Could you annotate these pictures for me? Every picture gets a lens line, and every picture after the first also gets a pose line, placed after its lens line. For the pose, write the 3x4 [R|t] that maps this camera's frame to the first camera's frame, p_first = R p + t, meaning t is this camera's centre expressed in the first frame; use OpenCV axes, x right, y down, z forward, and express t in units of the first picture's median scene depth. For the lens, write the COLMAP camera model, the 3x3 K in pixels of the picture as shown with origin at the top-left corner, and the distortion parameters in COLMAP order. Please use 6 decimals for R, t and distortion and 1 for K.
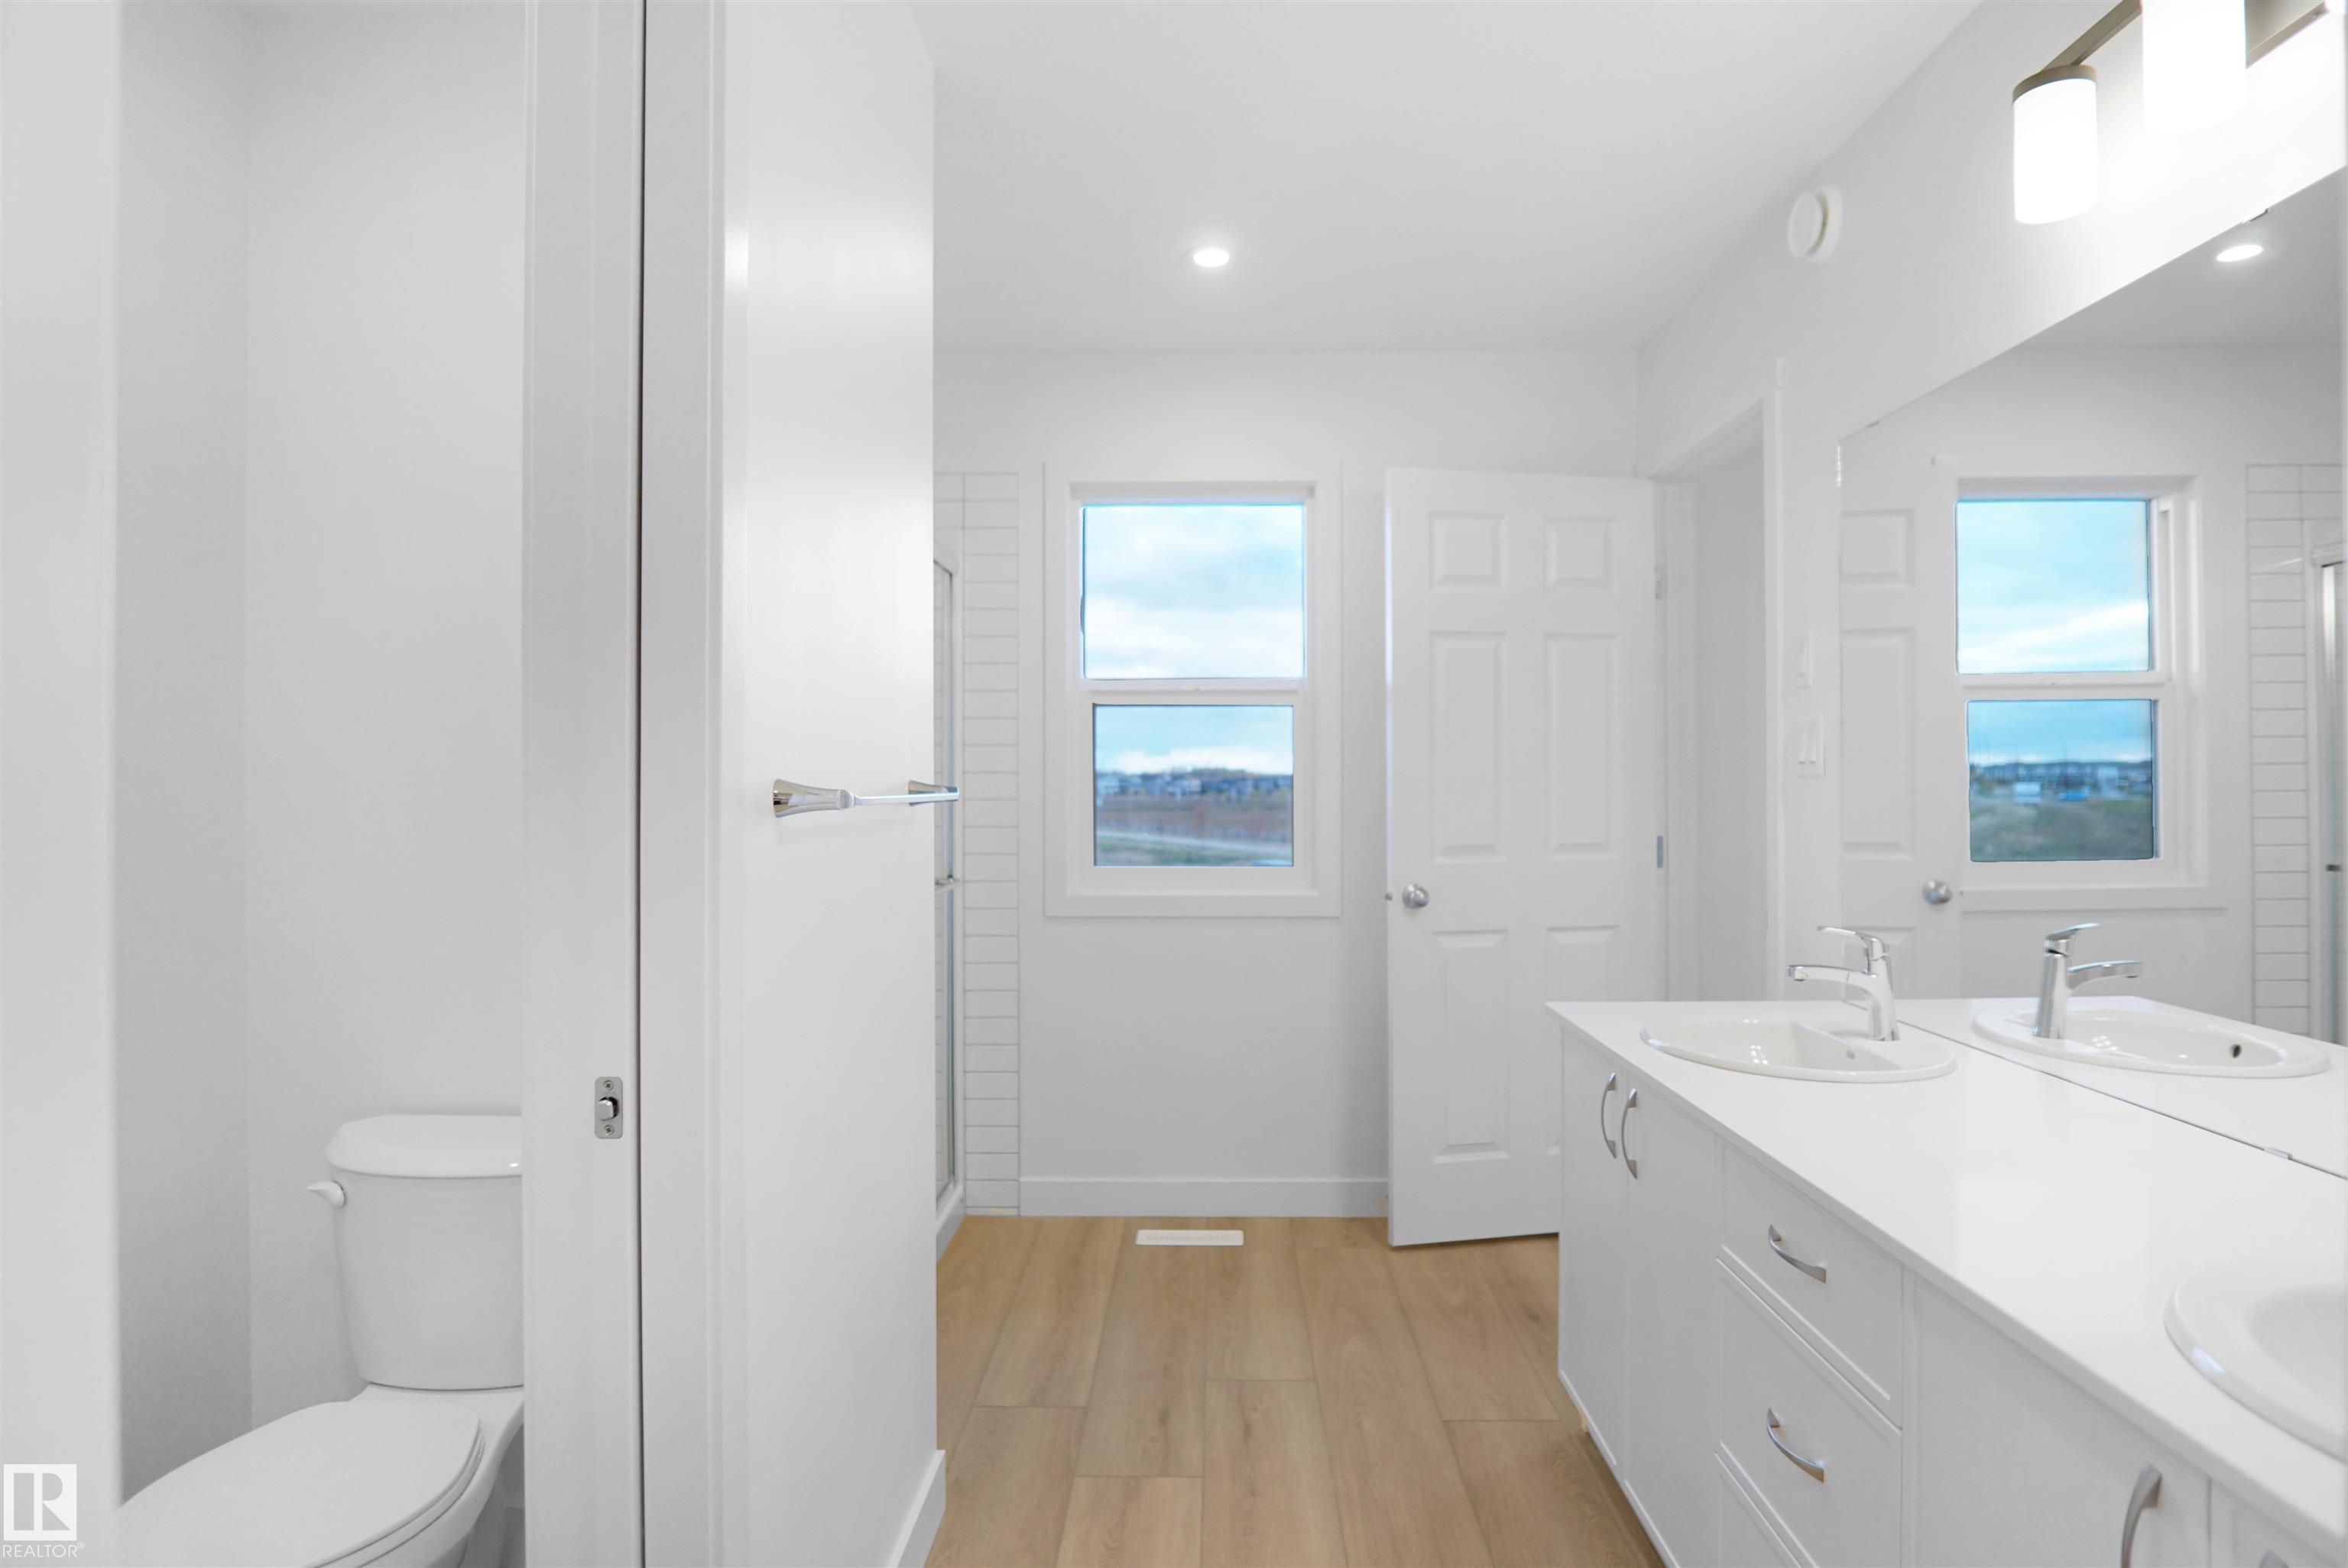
lens RADIAL K [[1275.4, 0, 1206.8], [0, 1275.4, 779.1], [0, 0, 1]] dist [-0.037405, 0.011177]
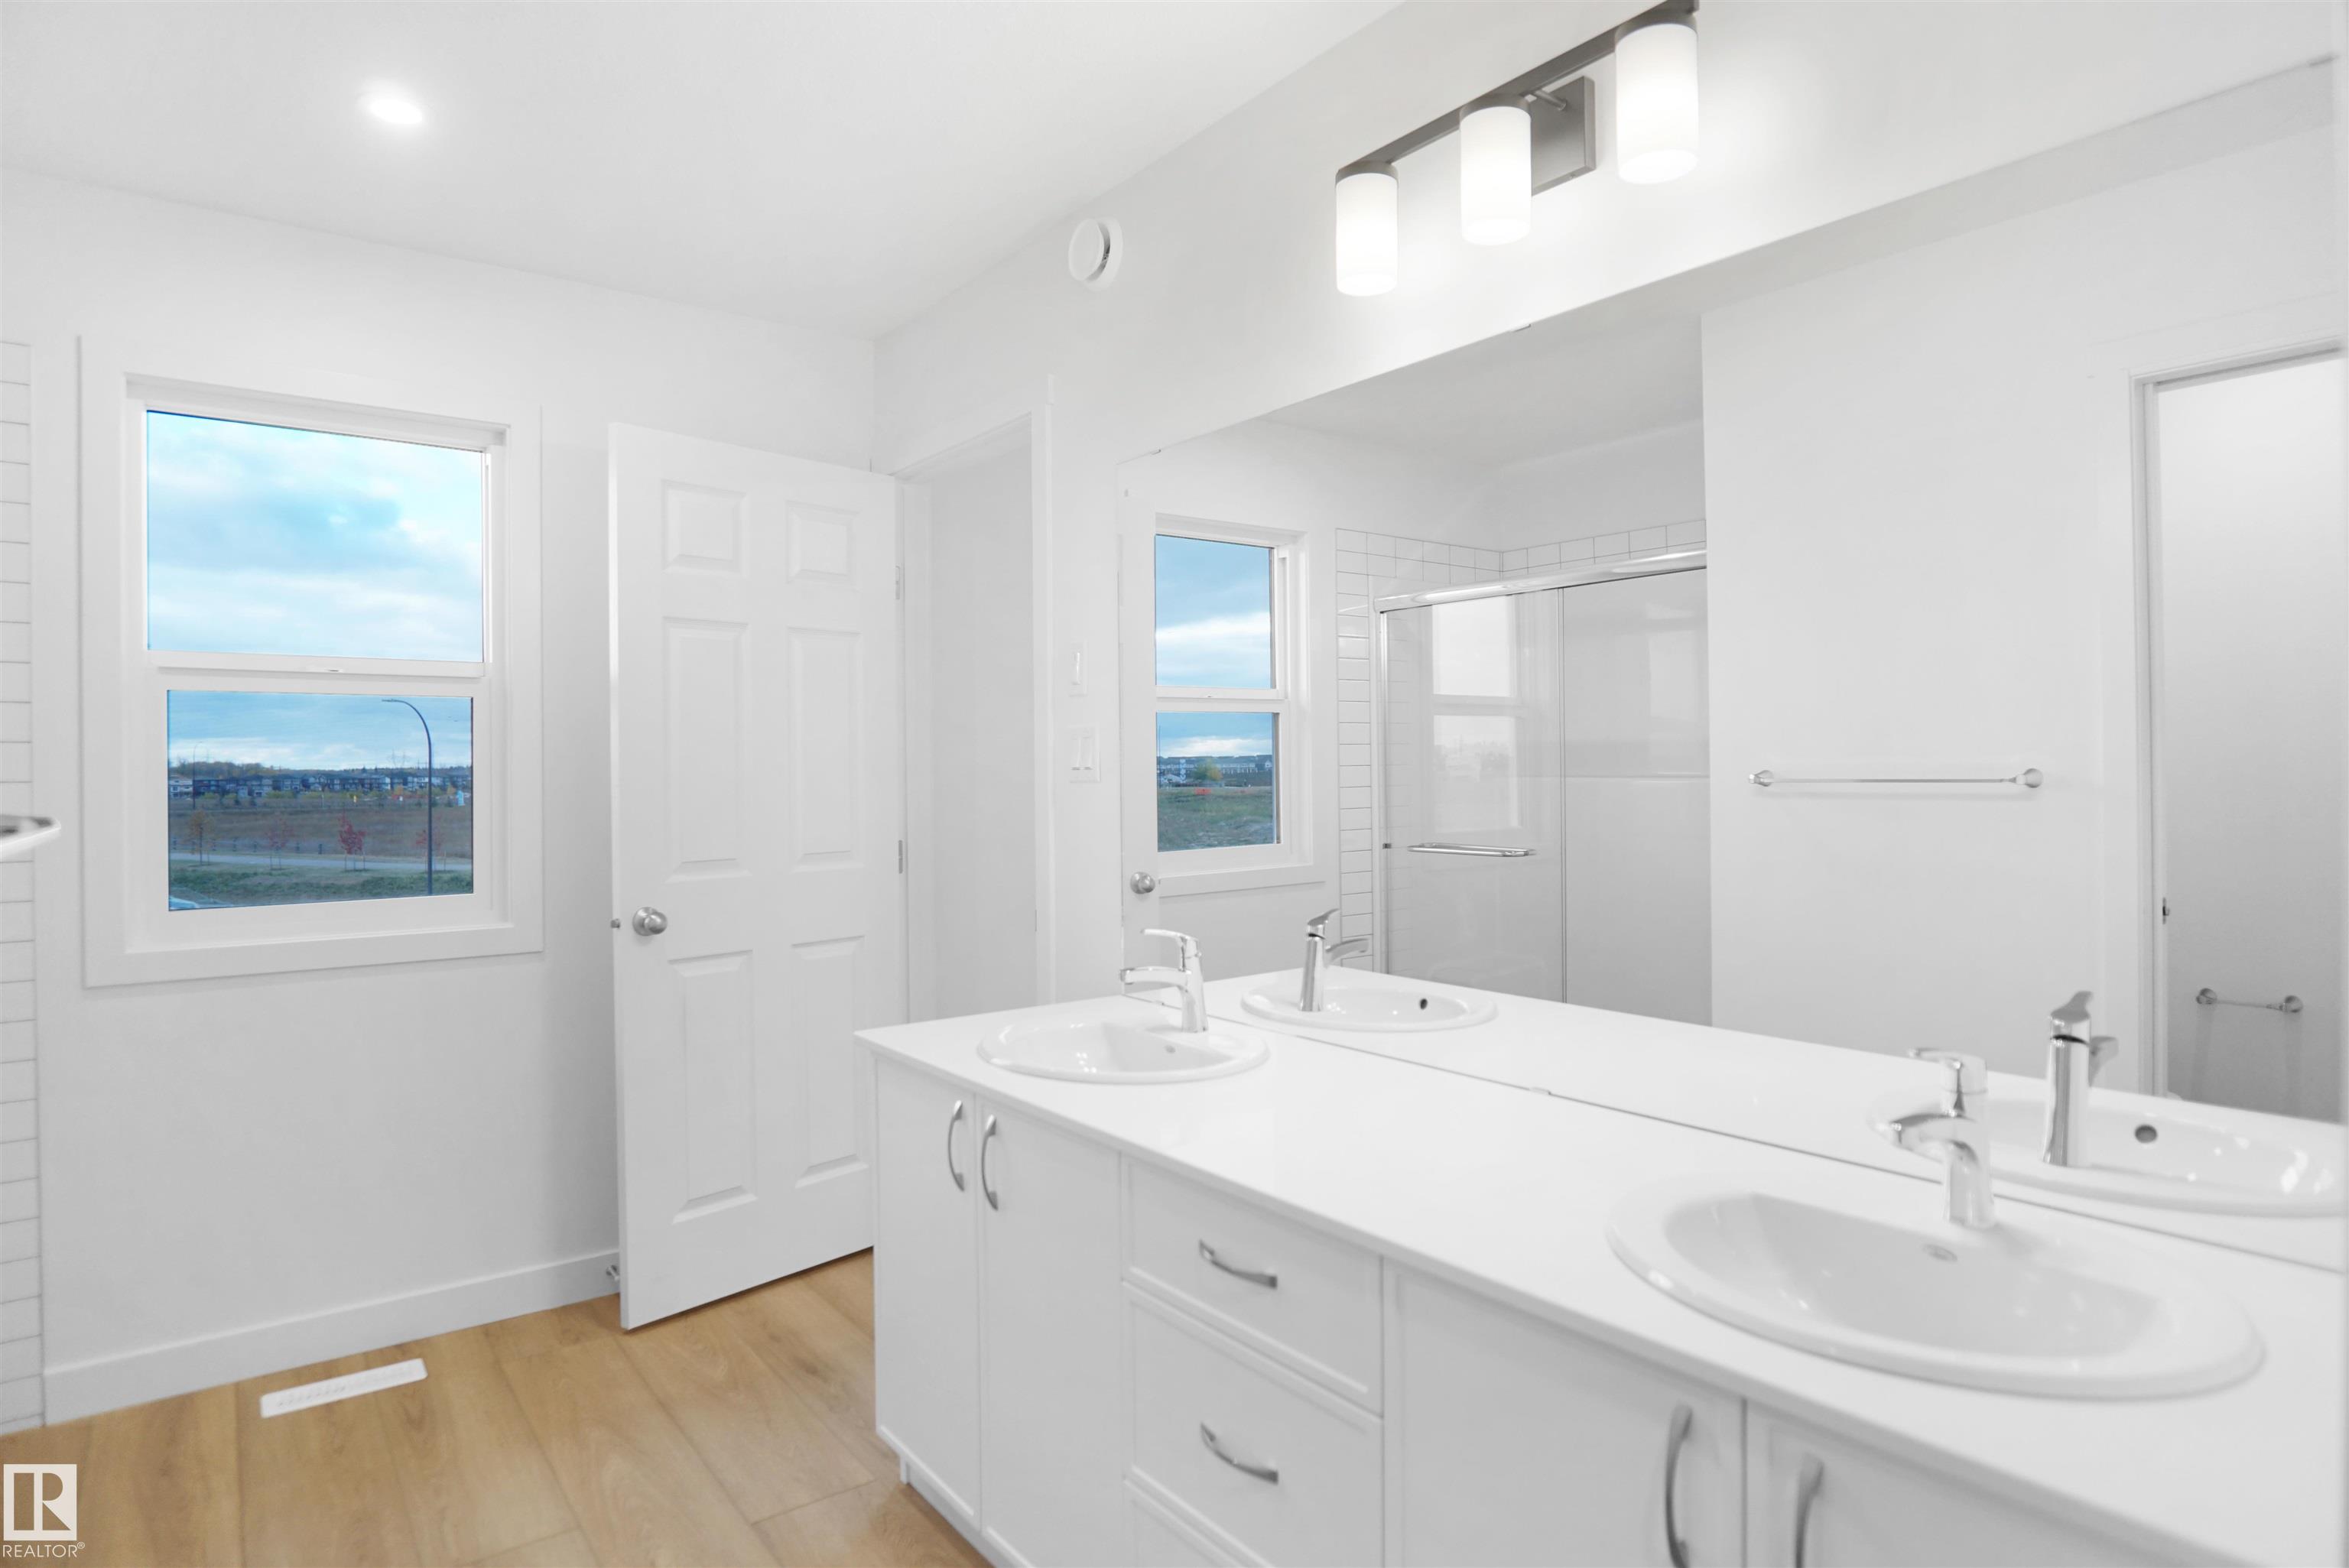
lens RADIAL K [[1276.0, 0, 1207.3], [0, 1276.0, 779.1], [0, 0, 1]] dist [-0.037405, 0.011177]
pose [[0.785609, -0.007669, 0.618676, -0.069900], [0.006077, 0.999971, 0.004679, -0.006501], [-0.618694, 0.000083, 0.785632, 0.086574]]
